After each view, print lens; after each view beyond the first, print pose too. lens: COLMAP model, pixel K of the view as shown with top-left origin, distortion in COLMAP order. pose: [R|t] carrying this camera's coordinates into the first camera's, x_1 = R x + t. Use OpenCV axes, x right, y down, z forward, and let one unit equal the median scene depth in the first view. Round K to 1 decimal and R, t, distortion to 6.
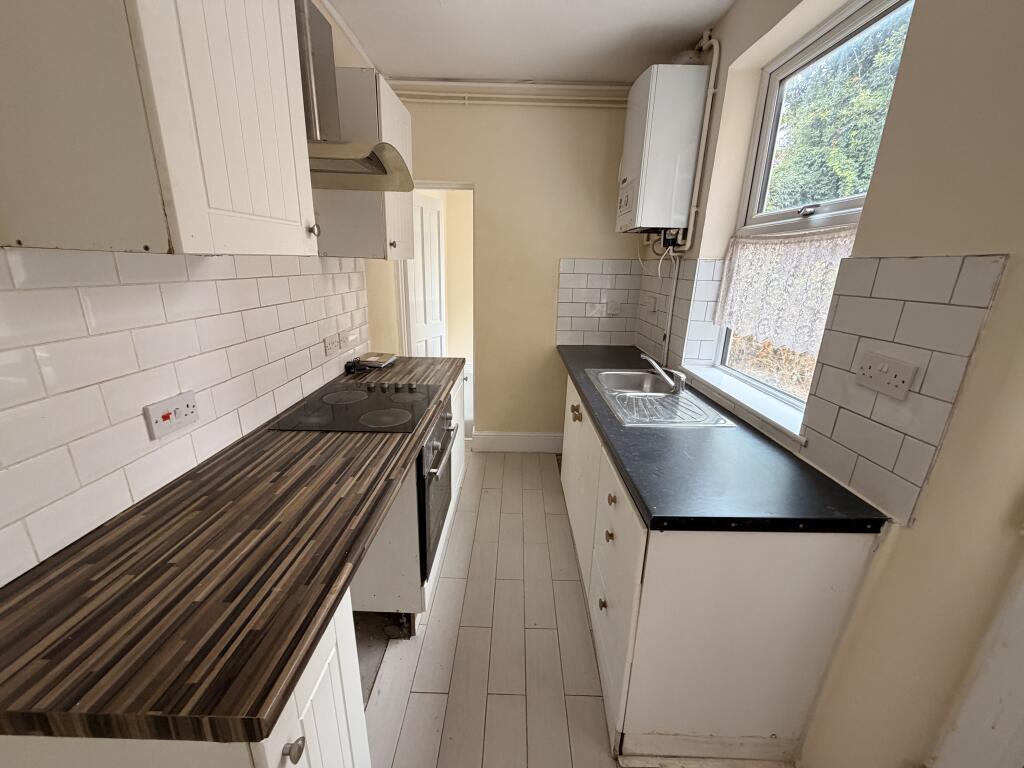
lens RADIAL K [[406.3, 0, 508.3], [0, 406.3, 383.4], [0, 0, 1]] dist [0.001163, 0.004068]
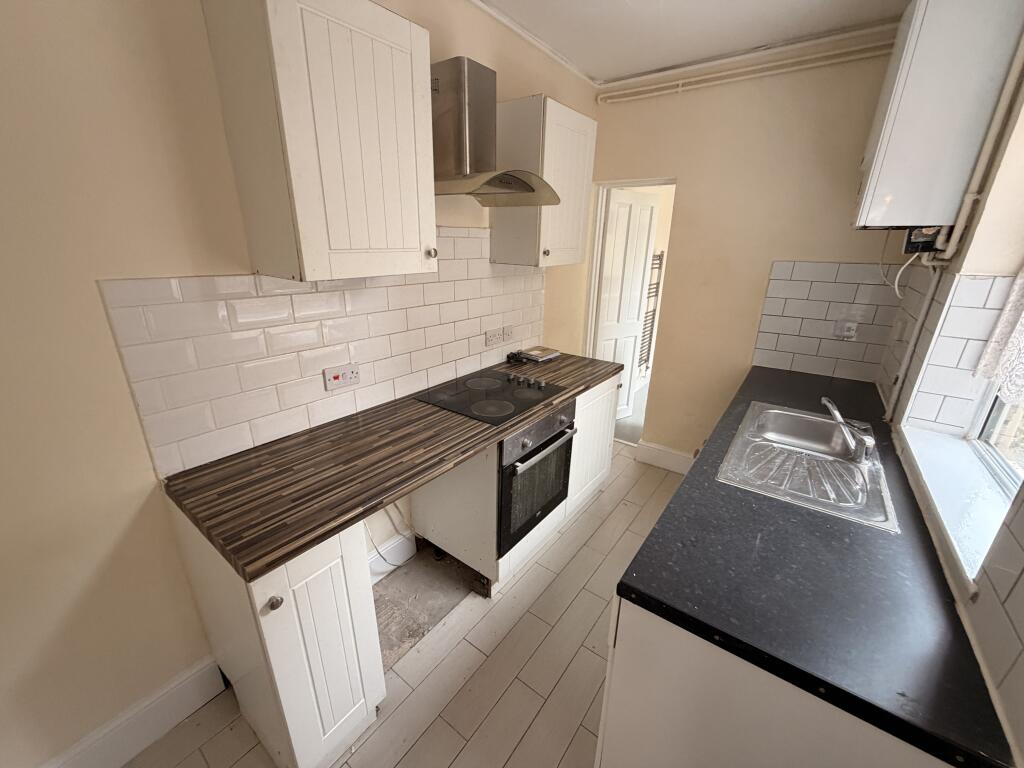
lens RADIAL K [[406.3, 0, 508.3], [0, 406.3, 383.4], [0, 0, 1]] dist [0.001163, 0.004068]
pose [[0.812137, 0.183029, -0.554016, 0.344738], [-0.165292, 0.982798, 0.082383, -0.082875], [0.559564, 0.024668, 0.828420, 0.061422]]
